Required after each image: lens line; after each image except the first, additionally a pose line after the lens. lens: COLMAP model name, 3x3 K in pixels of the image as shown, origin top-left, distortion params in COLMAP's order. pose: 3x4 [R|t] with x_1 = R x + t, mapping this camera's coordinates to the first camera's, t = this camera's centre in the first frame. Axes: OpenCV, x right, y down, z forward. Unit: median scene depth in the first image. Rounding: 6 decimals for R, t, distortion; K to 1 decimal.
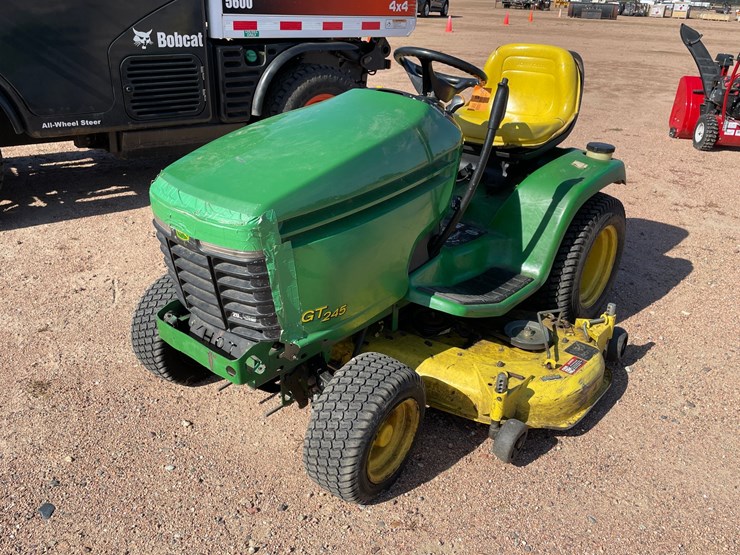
lens RADIAL K [[640.0, 0, 373.8], [0, 640.0, 272.4], [0, 0, 1]] dist [0.092087, -0.138294]
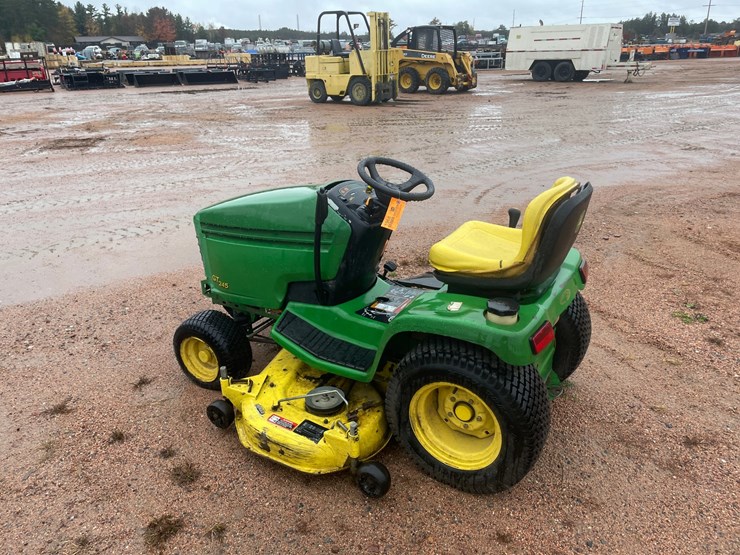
lens RADIAL K [[557.8, 0, 363.6], [0, 557.8, 274.4], [0, 0, 1]] dist [0.087323, -0.112411]
pose [[0.159760, 0.331022, -0.930001, 1.043871], [-0.377616, 0.890941, 0.252250, -0.364547], [0.912076, 0.310884, 0.267336, 0.657393]]
